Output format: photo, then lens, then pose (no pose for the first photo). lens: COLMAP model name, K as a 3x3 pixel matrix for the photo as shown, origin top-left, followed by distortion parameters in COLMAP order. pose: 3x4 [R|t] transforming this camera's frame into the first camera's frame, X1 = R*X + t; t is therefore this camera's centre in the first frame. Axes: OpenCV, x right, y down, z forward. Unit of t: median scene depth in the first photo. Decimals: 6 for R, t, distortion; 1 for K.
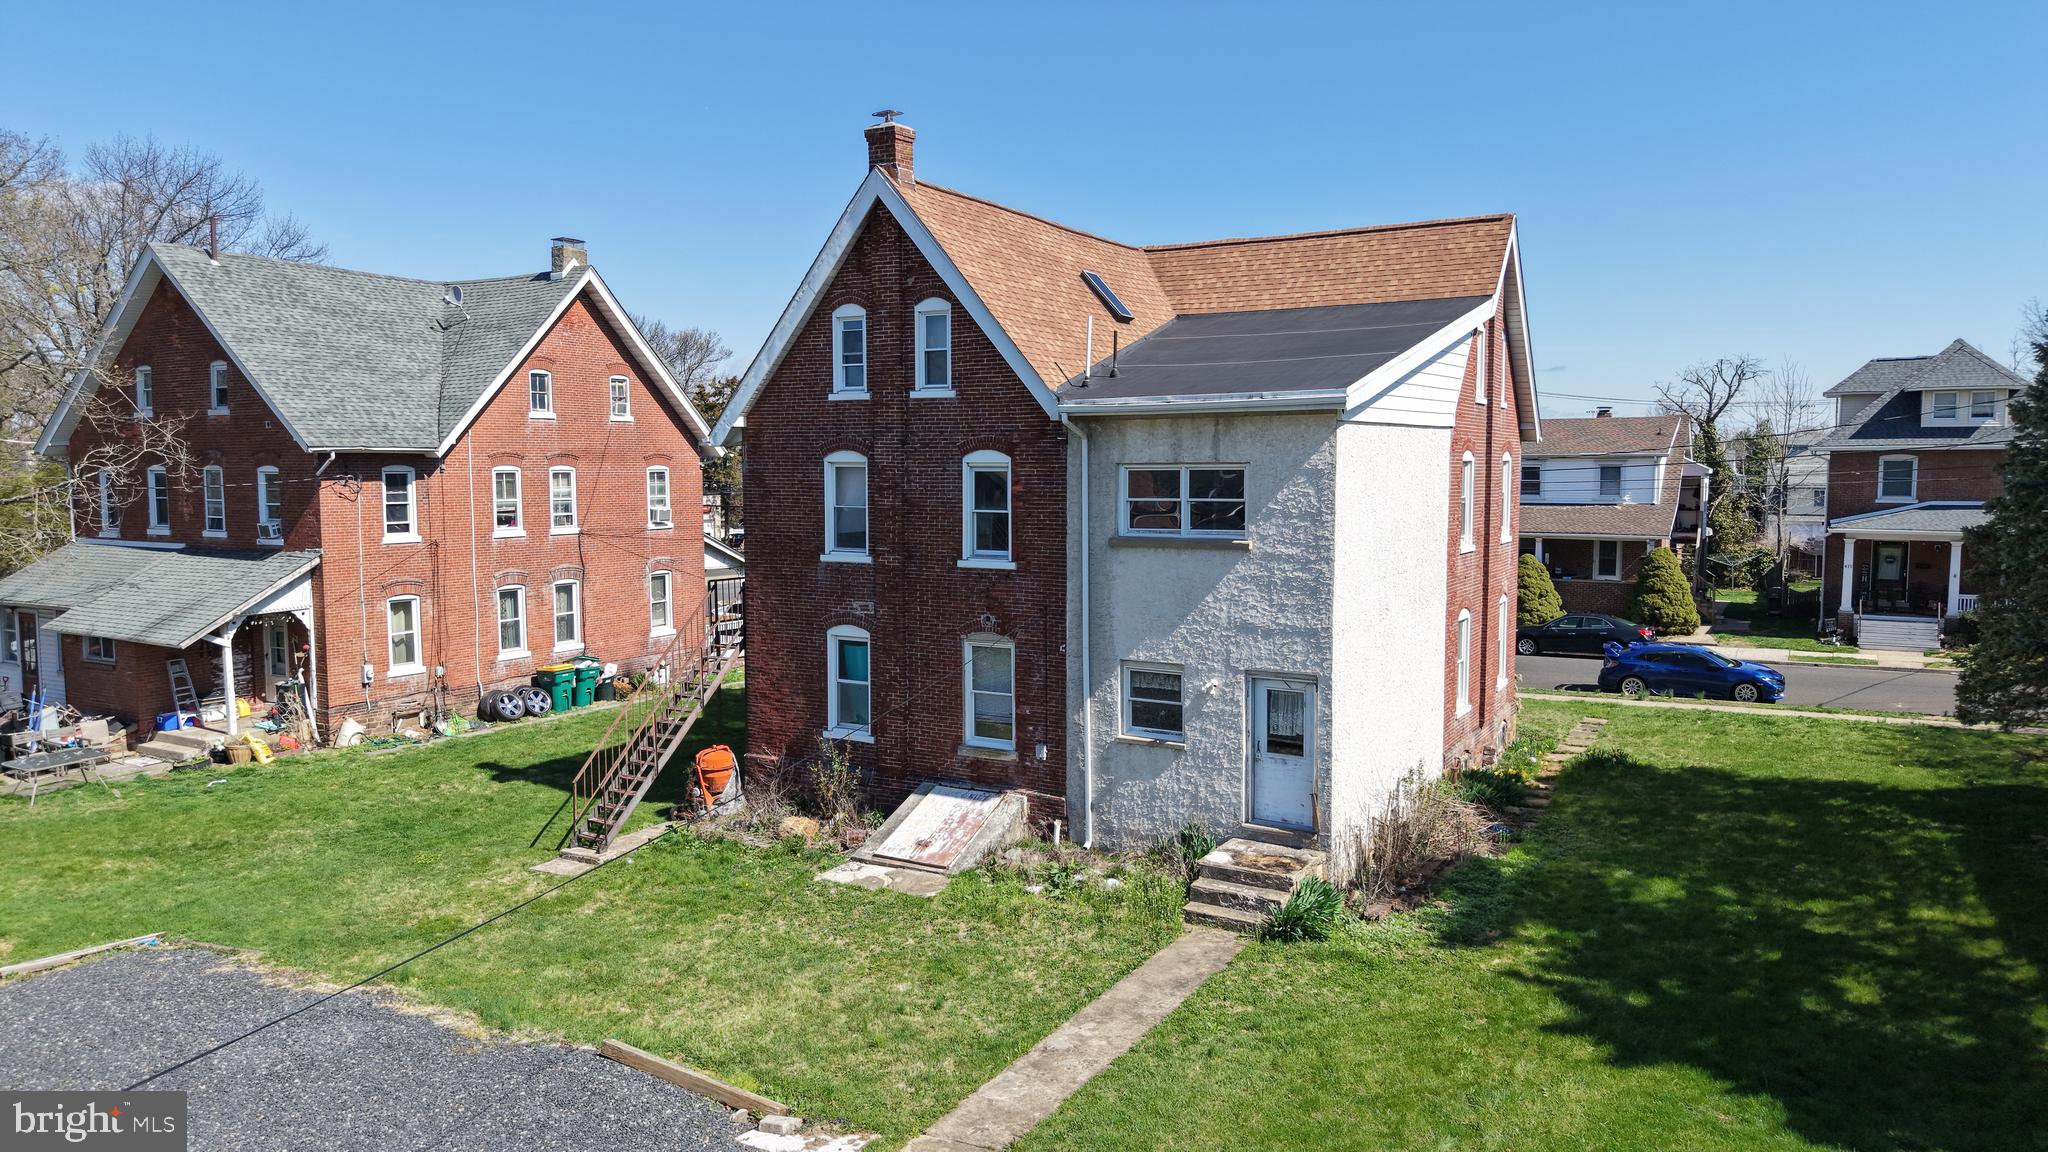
lens RADIAL K [[1355.3, 0, 1016.9], [0, 1355.3, 565.5], [0, 0, 1]] dist [0.058392, -0.077606]
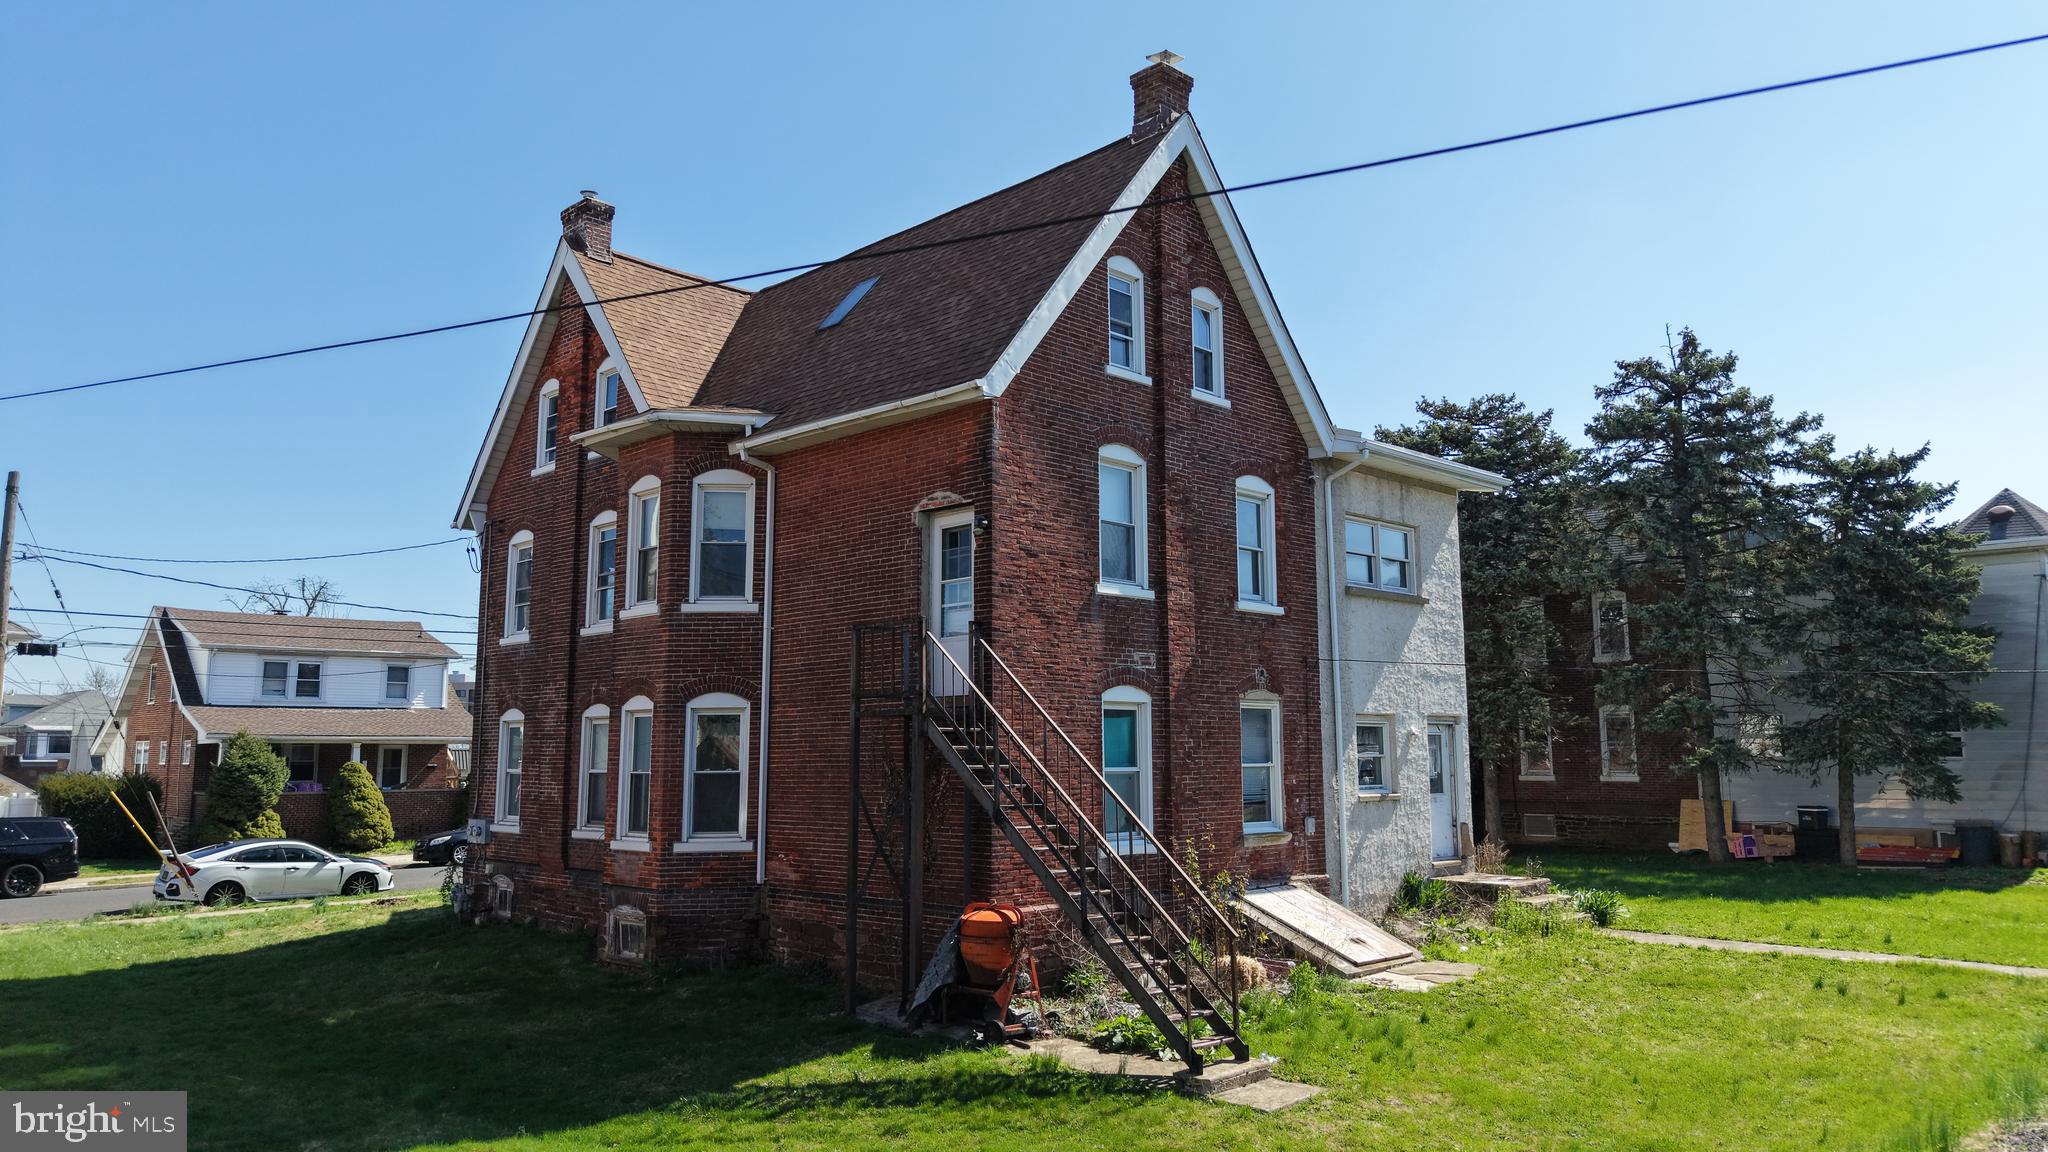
lens RADIAL K [[1355.3, 0, 1016.9], [0, 1355.3, 565.5], [0, 0, 1]] dist [0.058392, -0.077606]
pose [[0.244783, 0.135185, 0.960107, -0.794267], [0.078651, 0.984200, -0.158630, 0.086621], [-0.966383, 0.114344, 0.230283, 0.858249]]
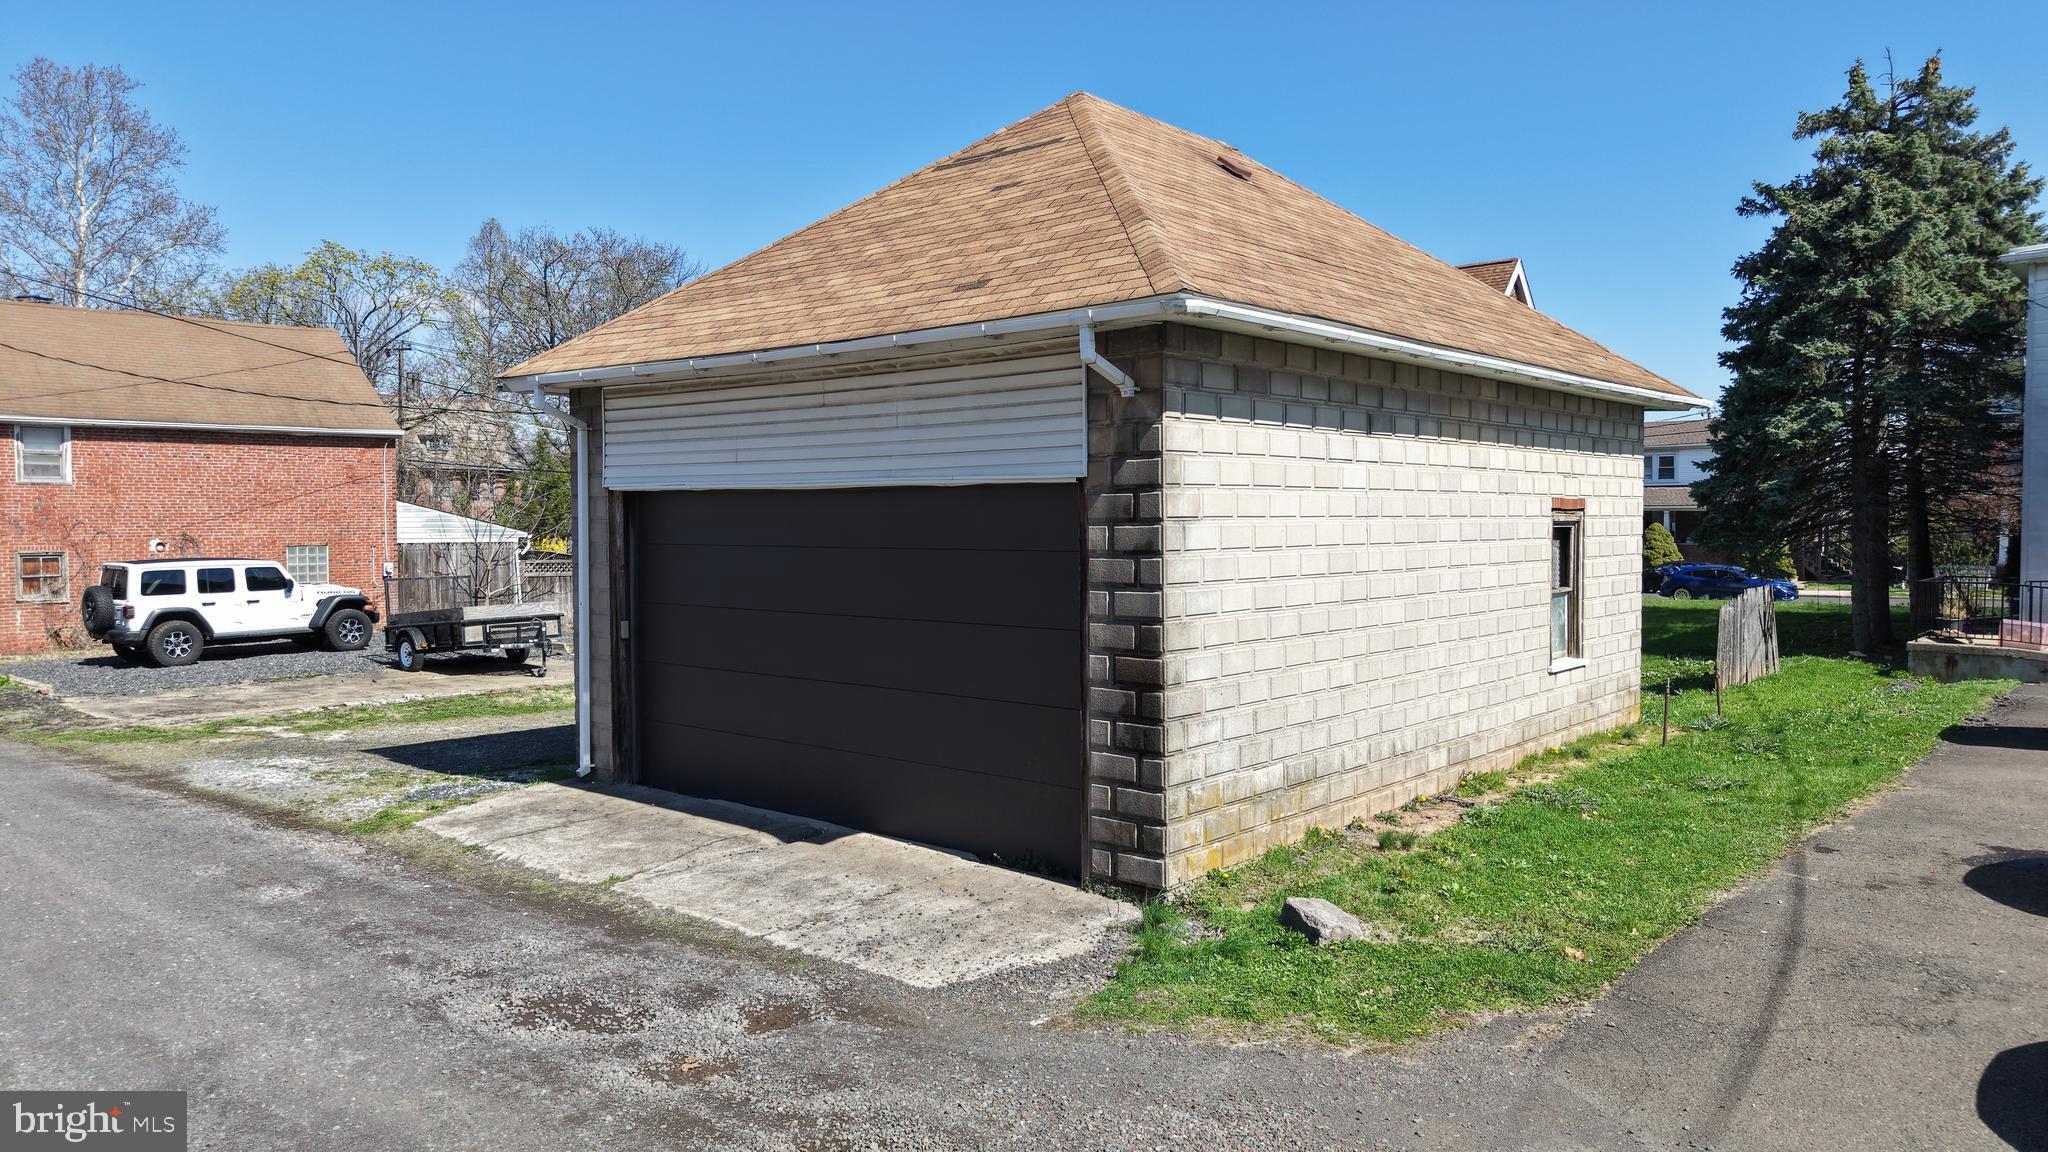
lens RADIAL K [[1355.3, 0, 1016.9], [0, 1355.3, 565.5], [0, 0, 1]] dist [0.058392, -0.077606]
pose [[0.978472, 0.007507, -0.206245, 0.130827], [-0.016477, 0.998990, -0.041808, 0.204451], [0.205723, 0.044306, 0.977607, -0.764471]]
